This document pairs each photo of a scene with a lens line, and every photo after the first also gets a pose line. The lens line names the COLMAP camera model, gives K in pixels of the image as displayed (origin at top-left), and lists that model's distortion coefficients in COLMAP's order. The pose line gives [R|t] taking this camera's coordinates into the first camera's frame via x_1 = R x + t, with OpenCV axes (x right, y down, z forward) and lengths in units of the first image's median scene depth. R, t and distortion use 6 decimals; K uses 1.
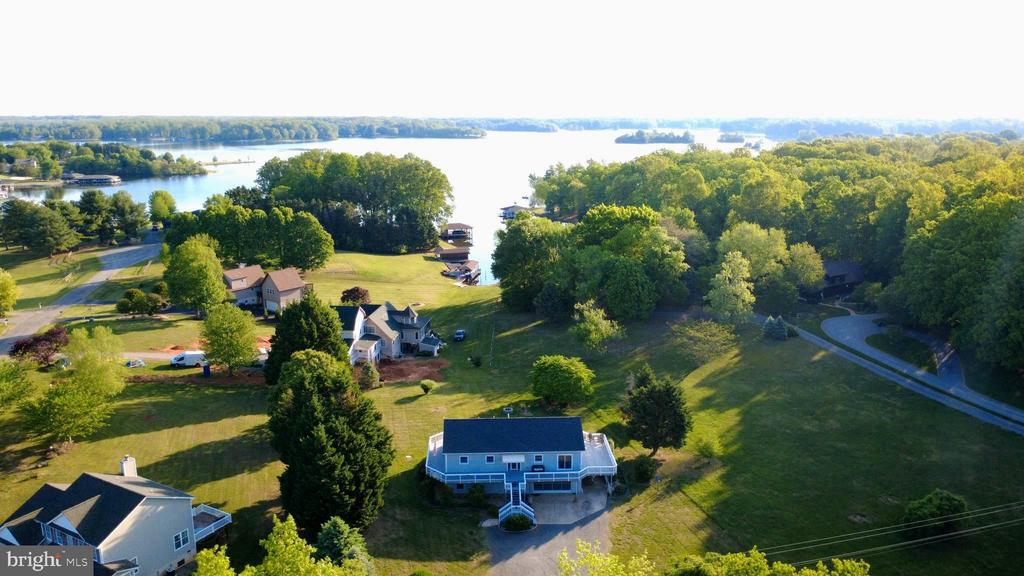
lens RADIAL K [[751.7, 0, 512.0], [0, 751.7, 288.0], [0, 0, 1]] dist [0.002925, 0.001769]
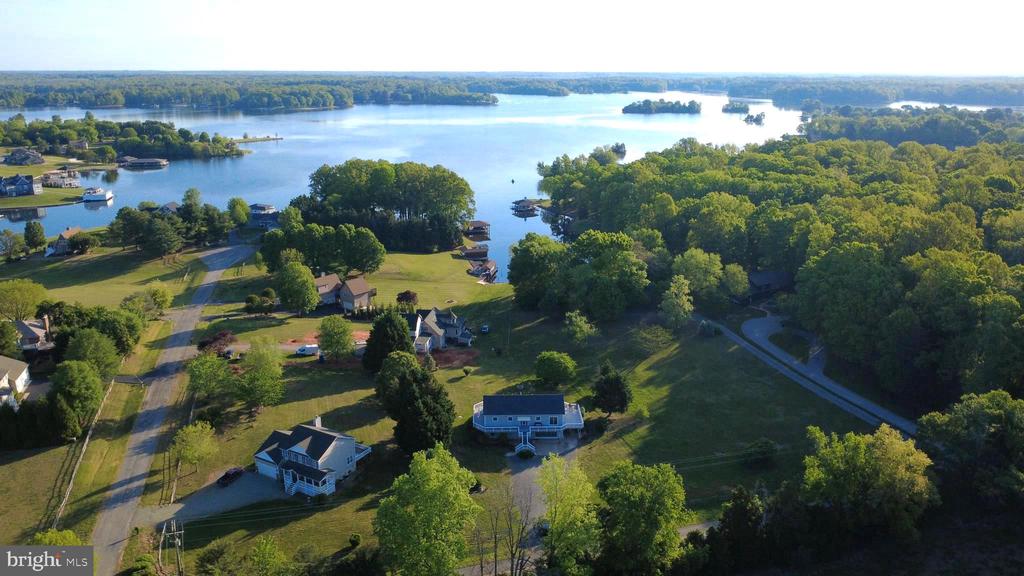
lens RADIAL K [[751.7, 0, 512.0], [0, 751.7, 288.0], [0, 0, 1]] dist [0.002925, 0.001769]
pose [[0.999906, 0.005659, -0.012527, -0.003085], [-0.004930, 0.998338, 0.057426, -0.103304], [0.012831, -0.057359, 0.998271, -0.426595]]
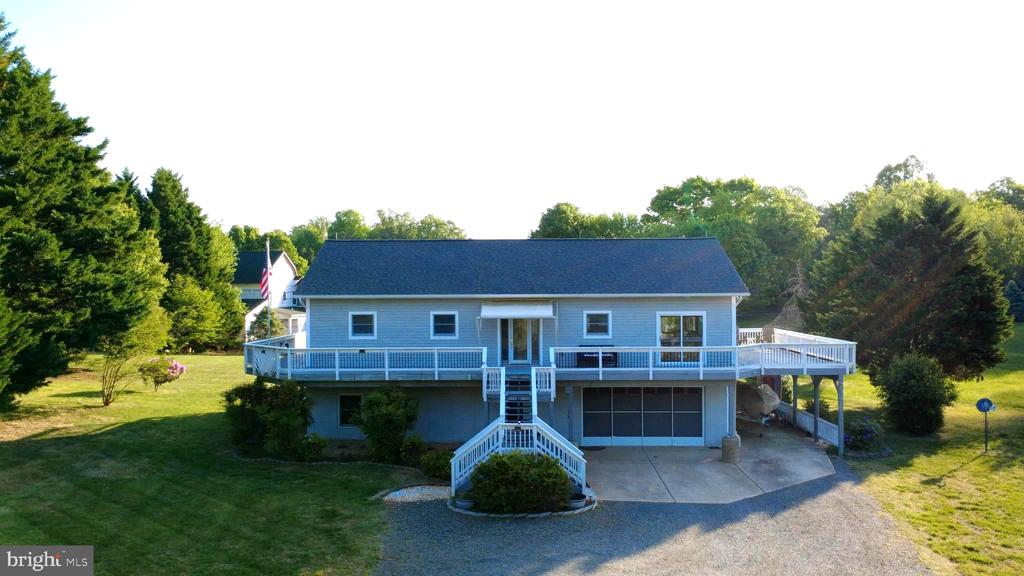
lens RADIAL K [[751.7, 0, 512.0], [0, 751.7, 288.0], [0, 0, 1]] dist [0.002925, 0.001769]
pose [[0.998145, -0.004979, -0.060679, 0.011269], [-0.008697, 0.974767, -0.223055, 0.170507], [0.060259, 0.223169, 0.972916, 0.414187]]
